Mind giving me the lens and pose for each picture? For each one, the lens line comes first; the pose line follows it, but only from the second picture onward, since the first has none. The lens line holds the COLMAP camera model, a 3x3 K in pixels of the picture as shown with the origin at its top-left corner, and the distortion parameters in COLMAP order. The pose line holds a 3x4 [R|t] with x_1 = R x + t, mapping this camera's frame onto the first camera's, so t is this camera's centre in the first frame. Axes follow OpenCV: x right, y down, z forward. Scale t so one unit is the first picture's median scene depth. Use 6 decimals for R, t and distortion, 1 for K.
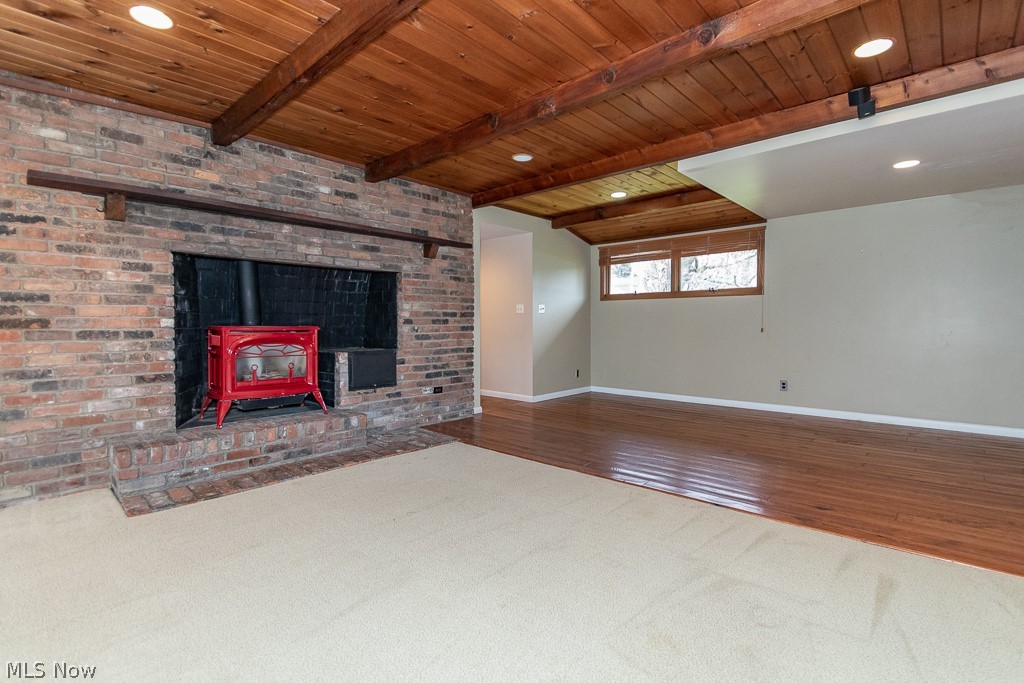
lens RADIAL K [[482.8, 0, 509.5], [0, 482.8, 343.7], [0, 0, 1]] dist [0.007665, -0.002451]
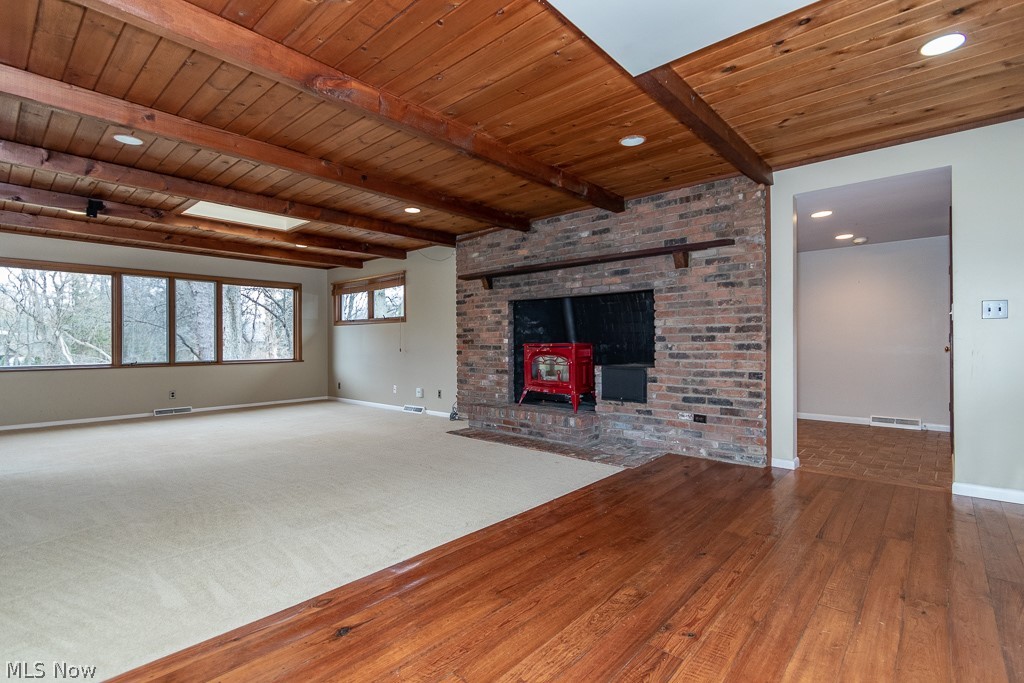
lens RADIAL K [[482.8, 0, 508.6], [0, 482.8, 337.3], [0, 0, 1]] dist [0.007665, -0.002451]
pose [[0.009017, 0.000270, -0.999959, 0.798052], [-0.029017, 0.999579, 0.000008, -0.042790], [0.999538, 0.029015, 0.009021, 0.737928]]
